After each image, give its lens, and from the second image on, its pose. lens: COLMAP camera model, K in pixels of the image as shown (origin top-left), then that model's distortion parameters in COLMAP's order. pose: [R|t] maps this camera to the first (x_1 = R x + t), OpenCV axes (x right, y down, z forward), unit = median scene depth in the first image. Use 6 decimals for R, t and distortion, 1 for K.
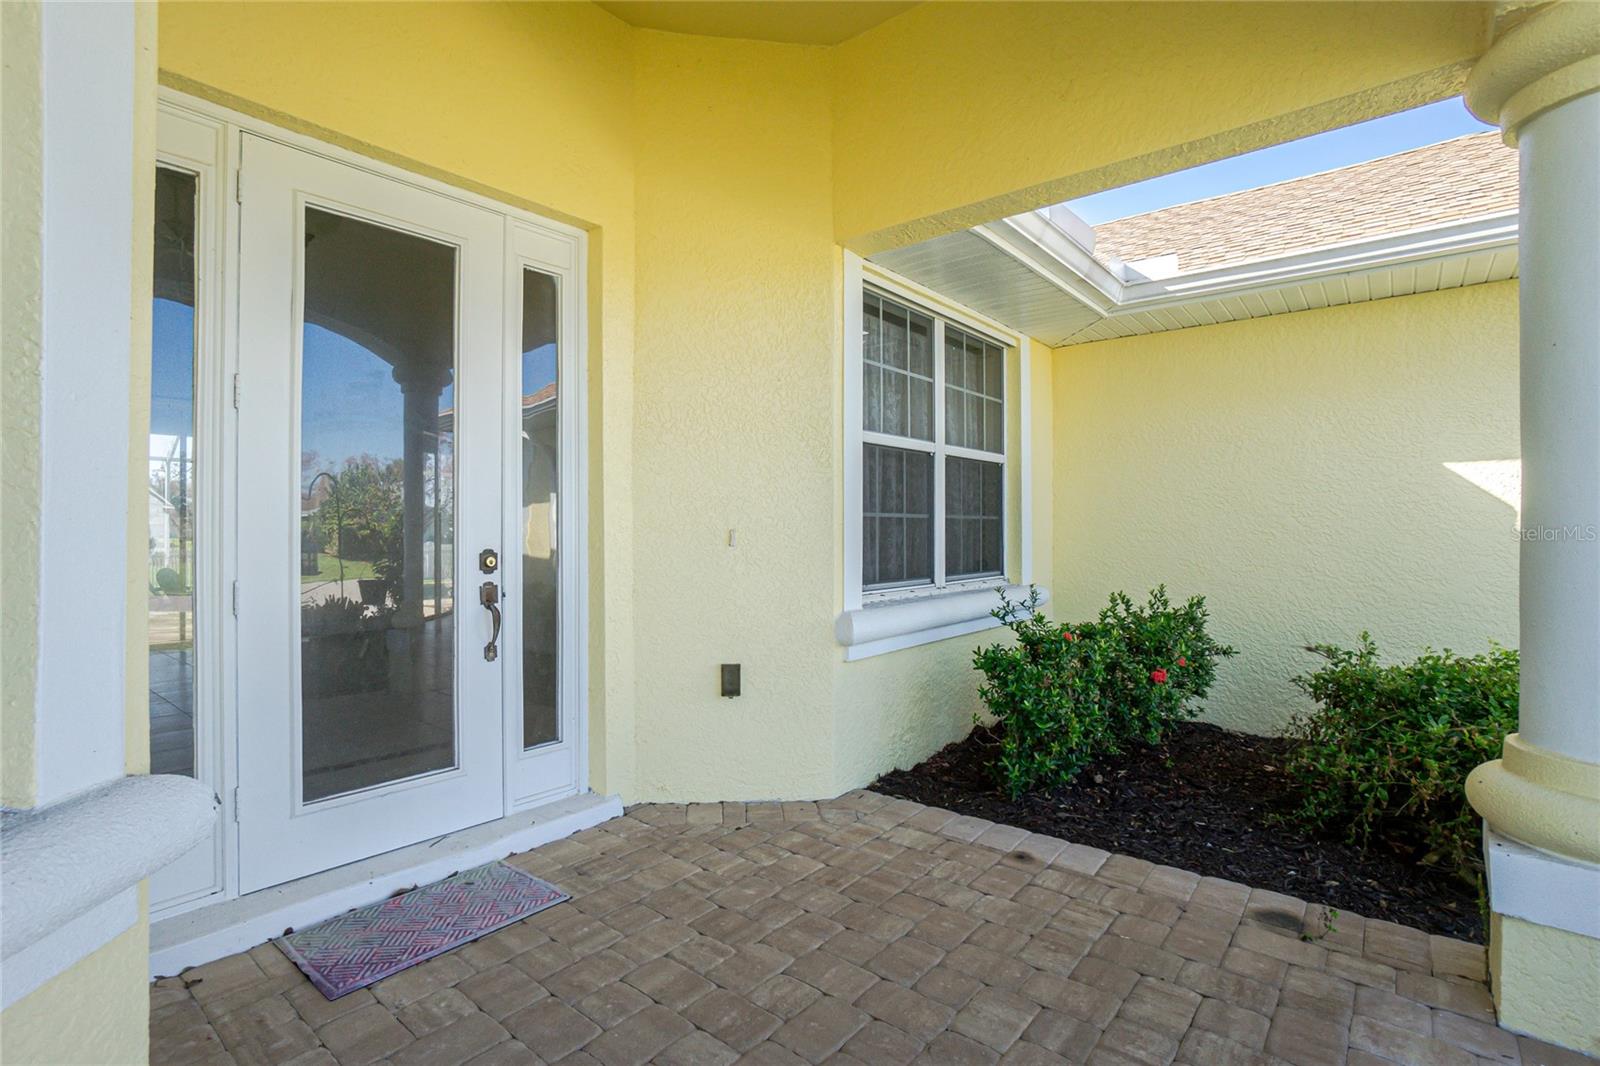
lens RADIAL K [[764.2, 0, 790.5], [0, 764.2, 527.7], [0, 0, 1]] dist [-0.063697, 0.024784]
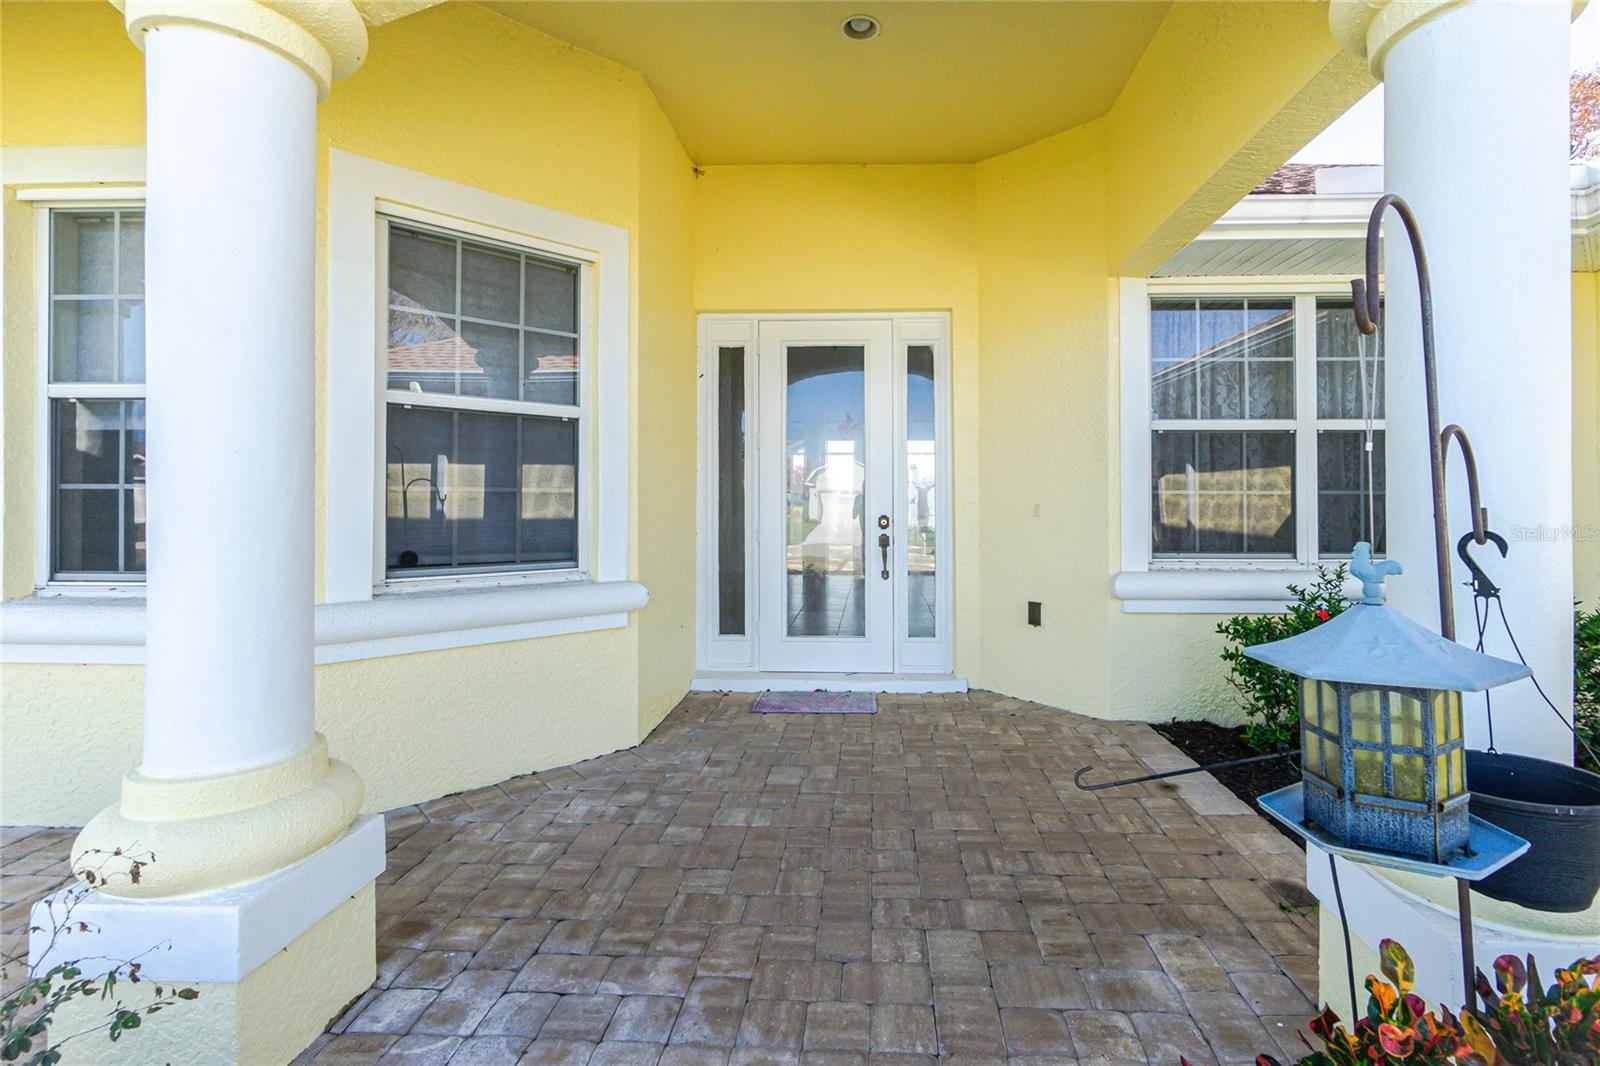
lens RADIAL K [[703.8, 0, 852.3], [0, 703.8, 497.6], [0, 0, 1]] dist [-0.010076, 0.000570]
pose [[0.616951, -0.001612, -0.787000, 0.848008], [-0.001229, 0.999995, -0.003012, -0.006927], [0.787001, 0.002825, 0.616946, -0.055079]]
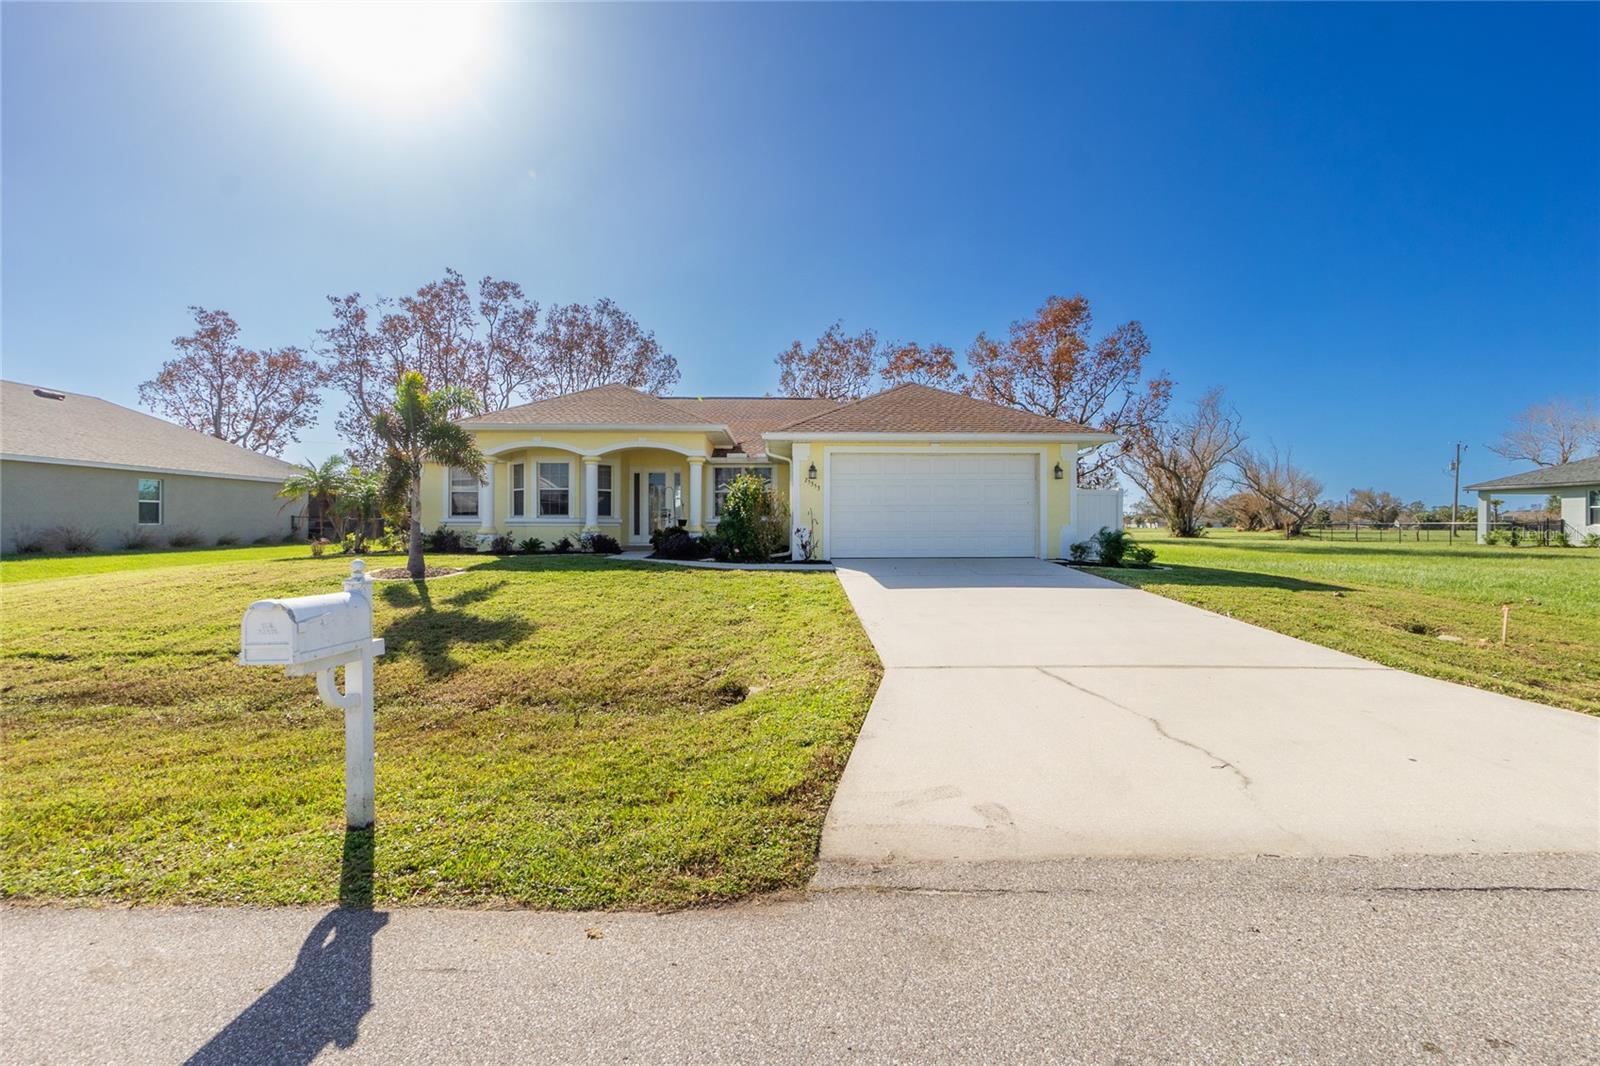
lens RADIAL K [[701.3, 0, 800.0], [0, 701.3, 533.0], [0, 0, 1]] dist [-0.011154, 0.000150]
pose [[0.646427, 0.015227, -0.762824, 6.541712], [-0.000452, 0.999808, 0.019575, 0.151140], [0.762976, -0.012309, 0.646310, -2.940829]]
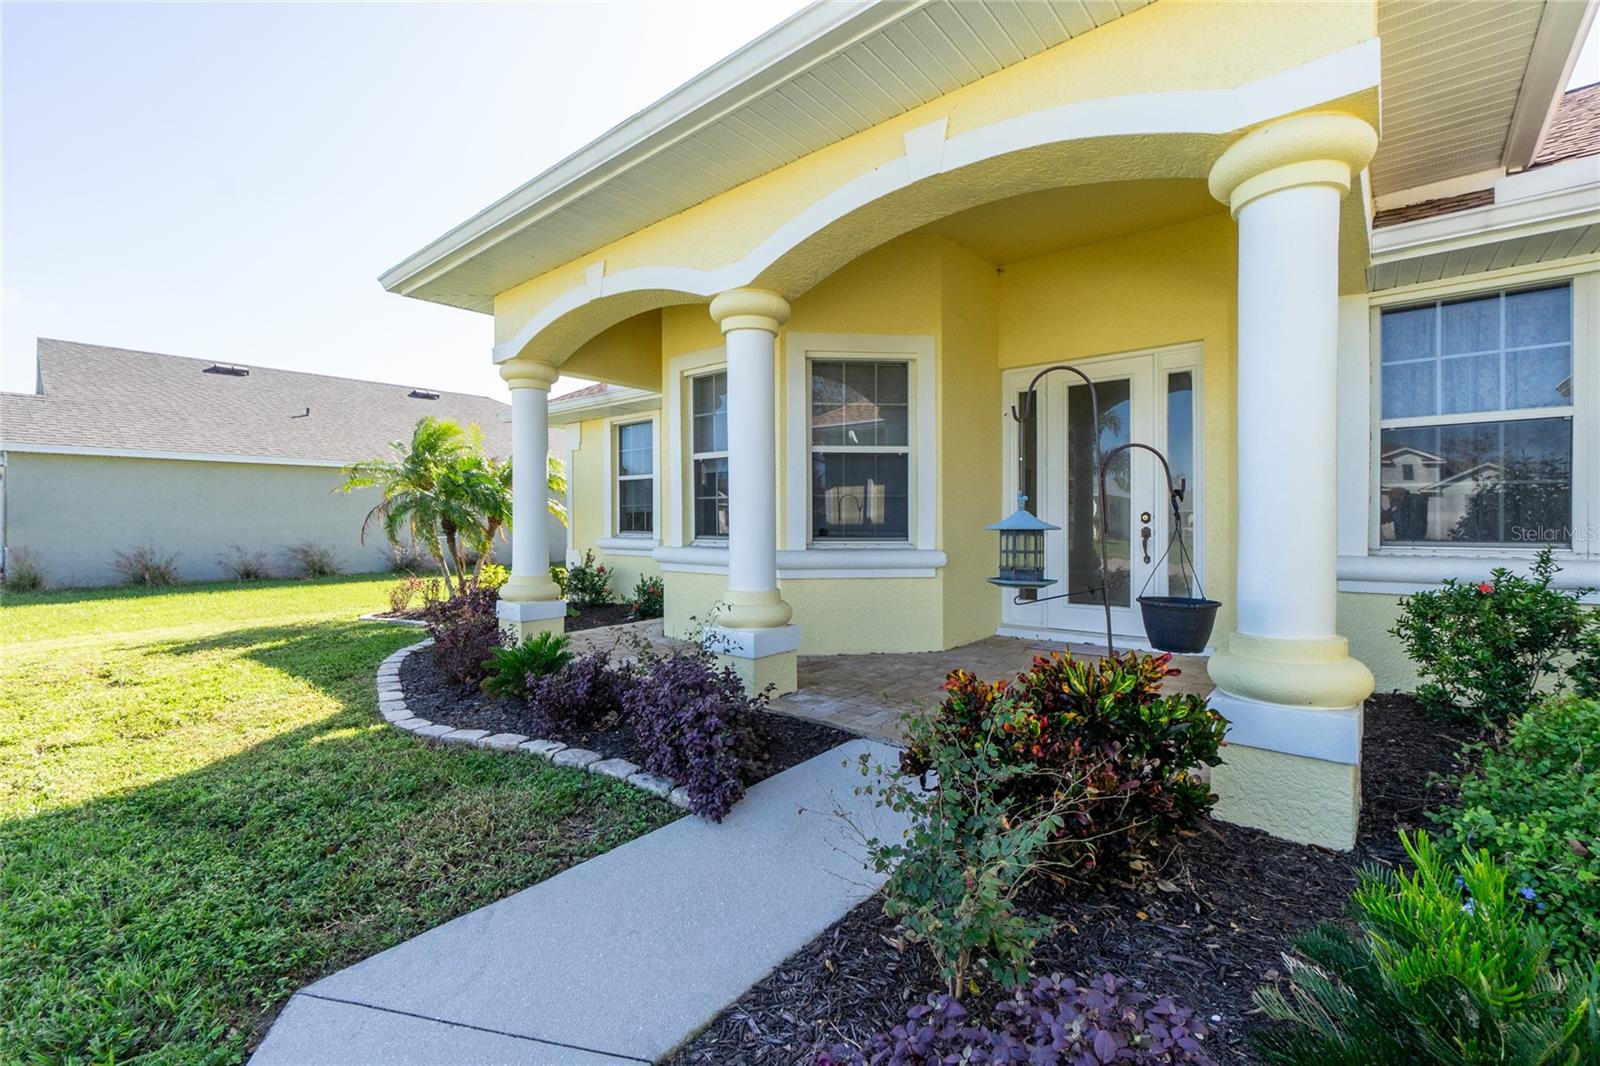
lens RADIAL K [[701.3, 0, 800.0], [0, 701.3, 533.0], [0, 0, 1]] dist [-0.011154, 0.000150]
pose [[-0.005227, 0.017169, -0.999839, 1.661983], [0.004792, 0.999842, 0.017144, 0.050591], [0.999975, -0.004701, -0.005308, 0.013965]]
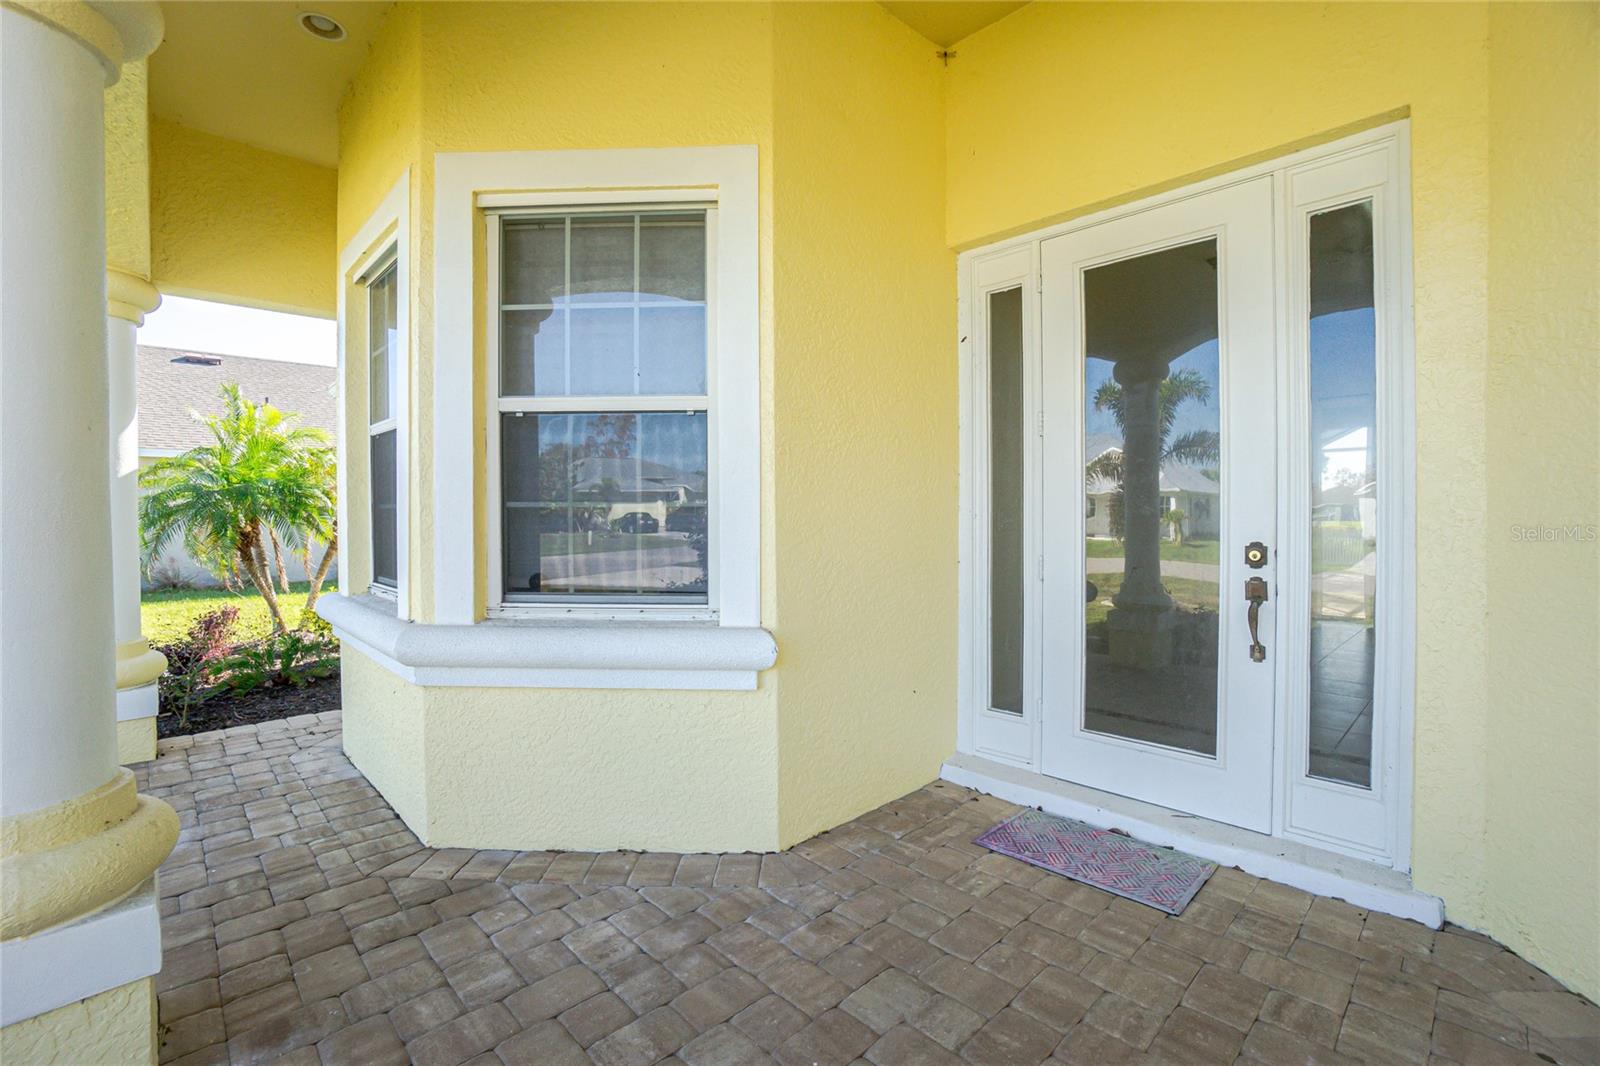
lens RADIAL K [[708.0, 0, 806.1], [0, 708.0, 528.5], [0, 0, 1]] dist [-0.074538, 0.028702]
pose [[-0.104328, 0.020541, -0.994331, 0.518856], [0.003800, 0.999788, 0.020254, -0.008298], [0.994536, -0.001666, -0.104384, 0.548334]]
